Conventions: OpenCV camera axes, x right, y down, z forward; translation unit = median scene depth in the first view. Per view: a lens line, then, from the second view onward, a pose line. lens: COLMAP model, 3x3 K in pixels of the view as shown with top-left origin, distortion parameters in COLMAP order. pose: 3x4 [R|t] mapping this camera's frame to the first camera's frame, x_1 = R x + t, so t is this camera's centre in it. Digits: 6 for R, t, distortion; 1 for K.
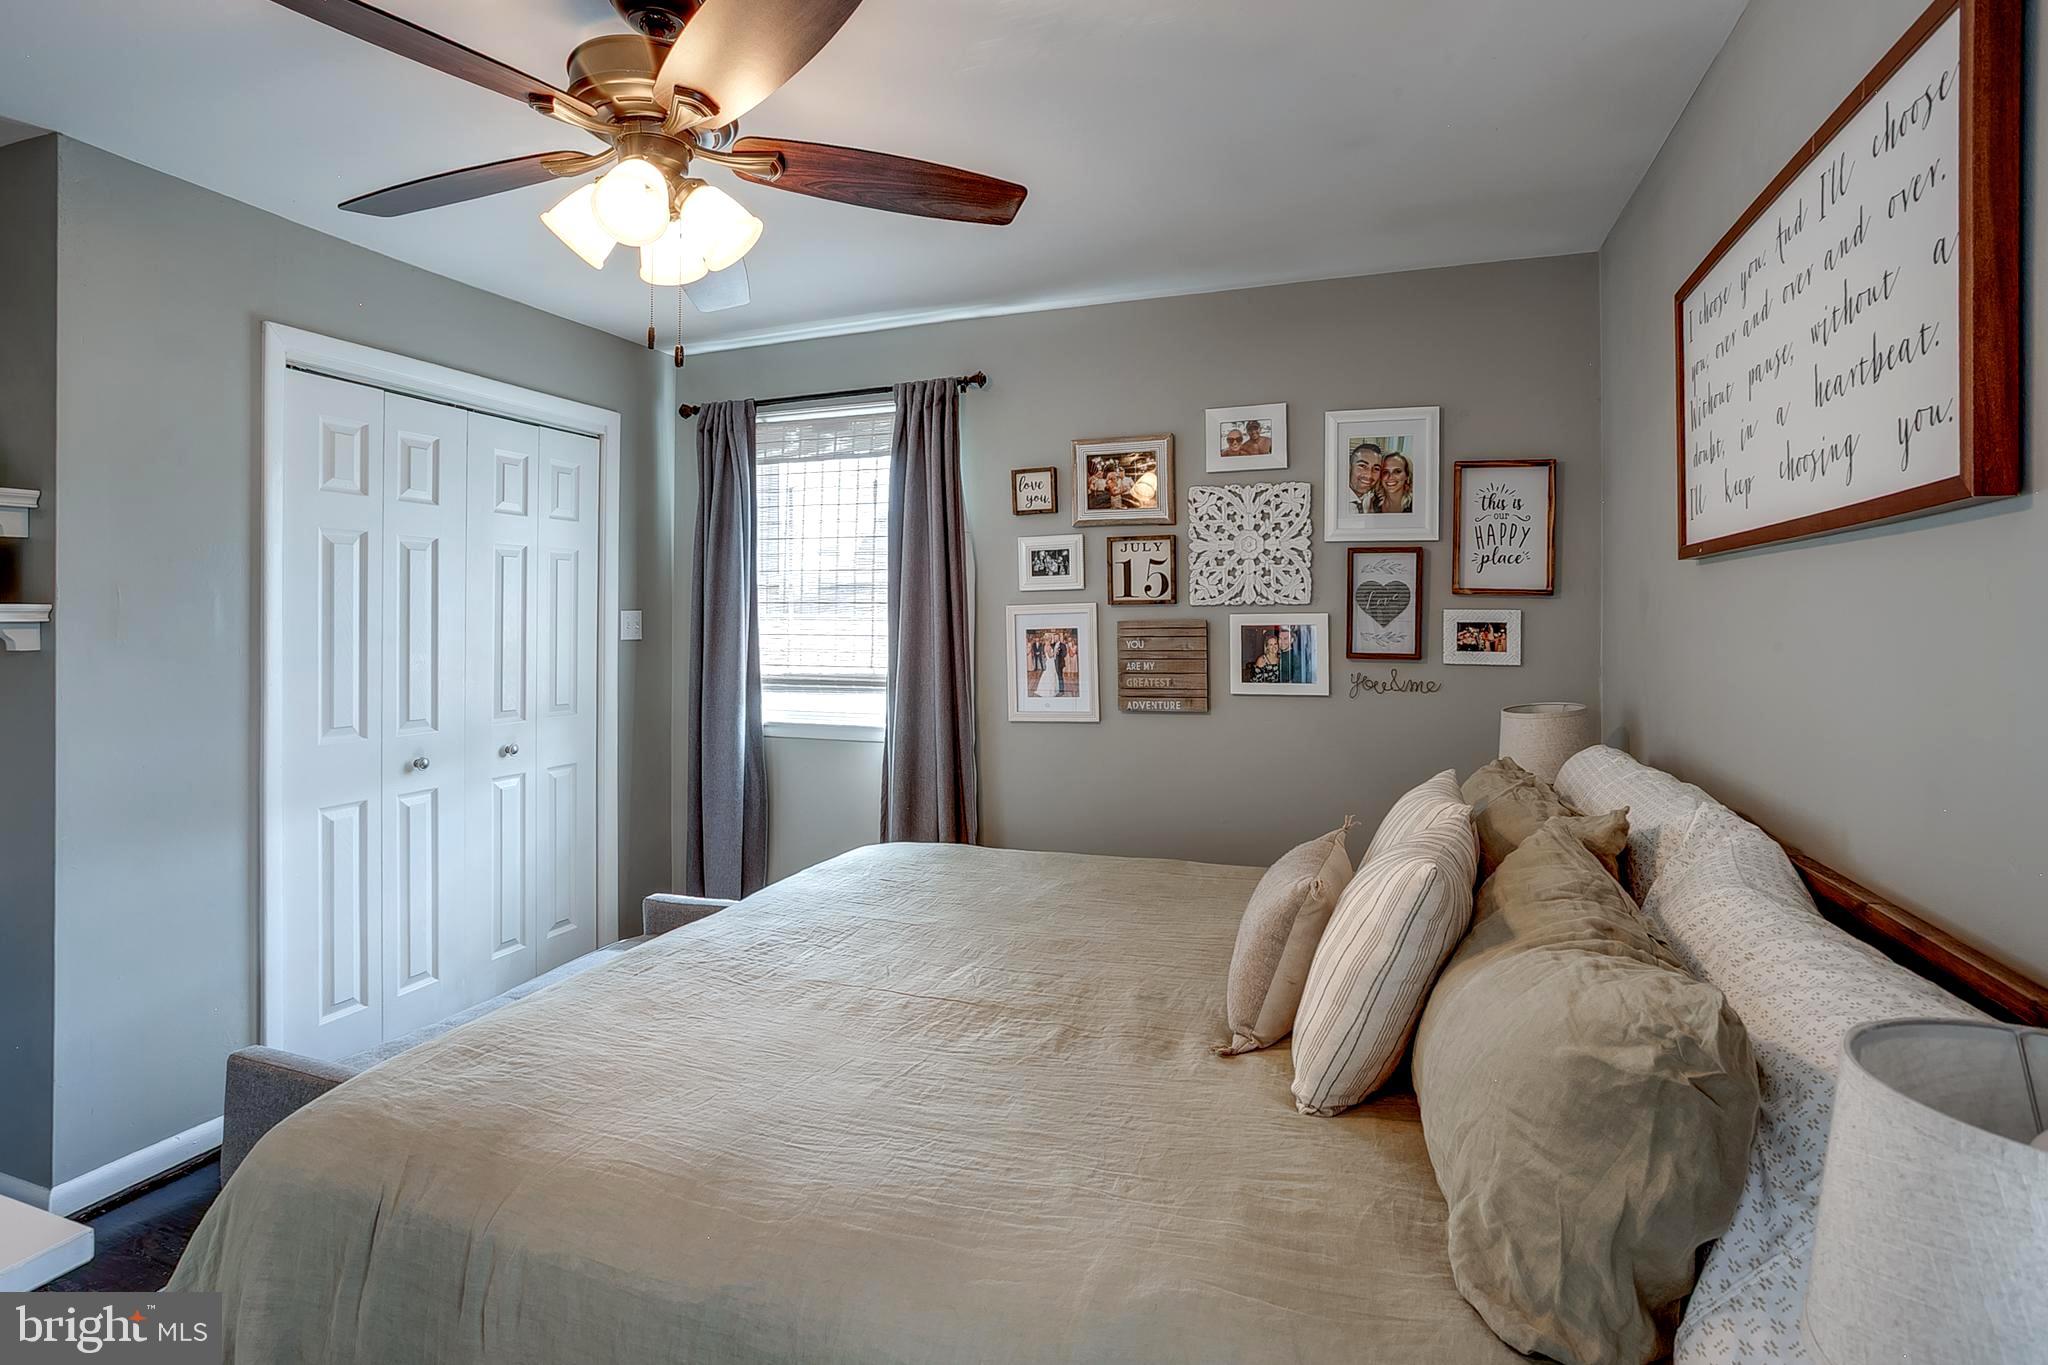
lens RADIAL K [[1033.4, 0, 1000.0], [0, 1033.4, 667.7], [0, 0, 1]] dist [-0.063354, 0.036811]
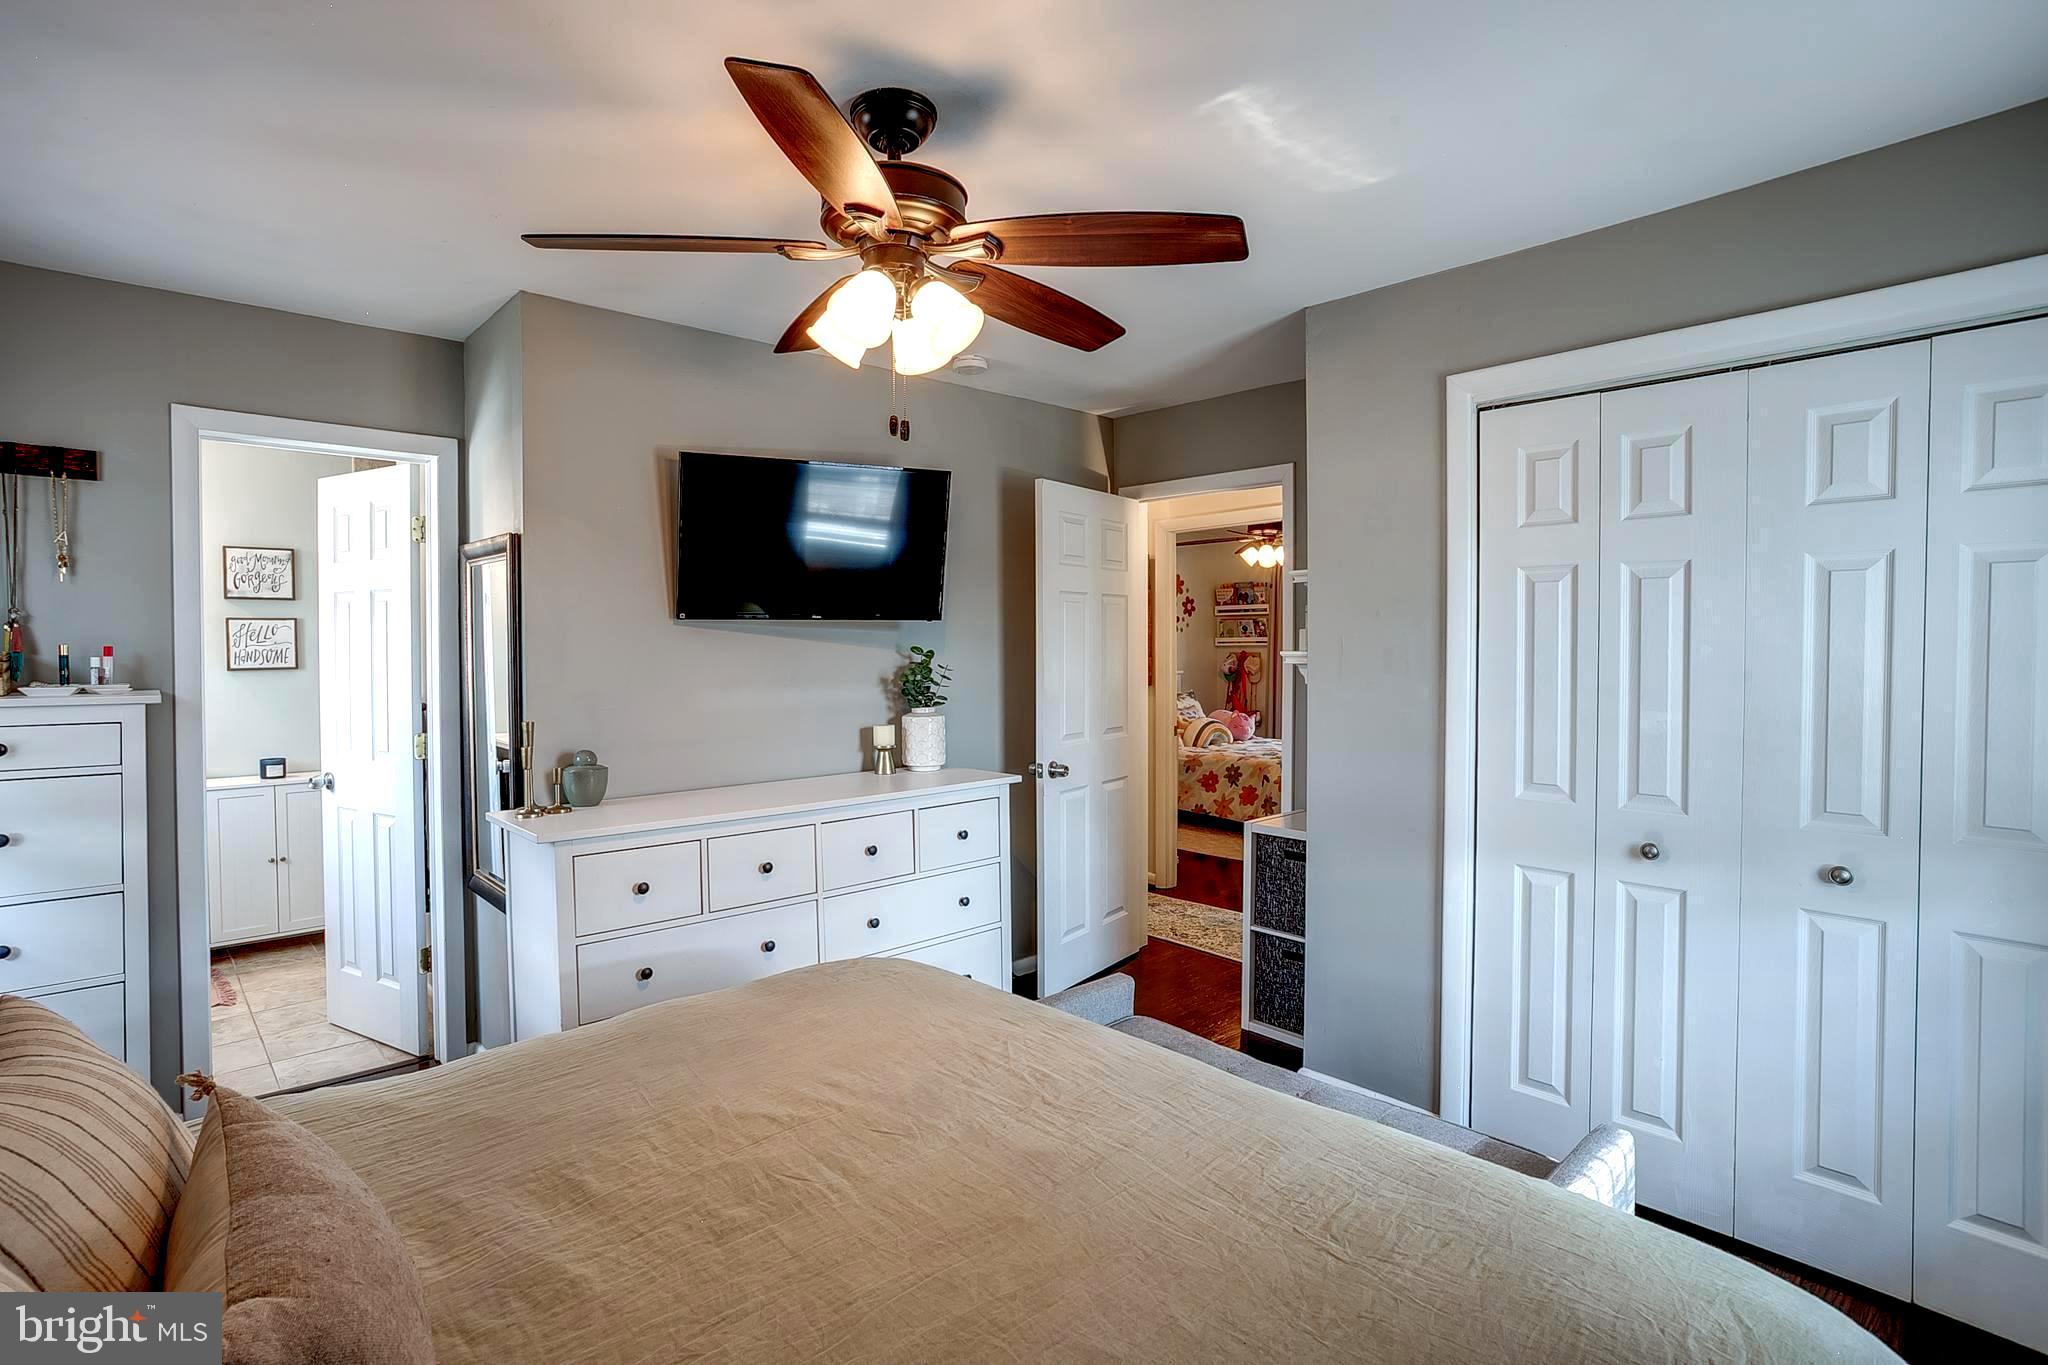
lens RADIAL K [[956.9, 0, 1024.0], [0, 956.9, 682.5], [0, 0, 1]] dist [-0.033674, 0.000096]
pose [[-0.442877, 0.025243, -0.896227, 0.295311], [-0.050124, 0.997343, 0.052860, -0.049752], [0.895180, 0.068333, -0.440435, 0.893094]]
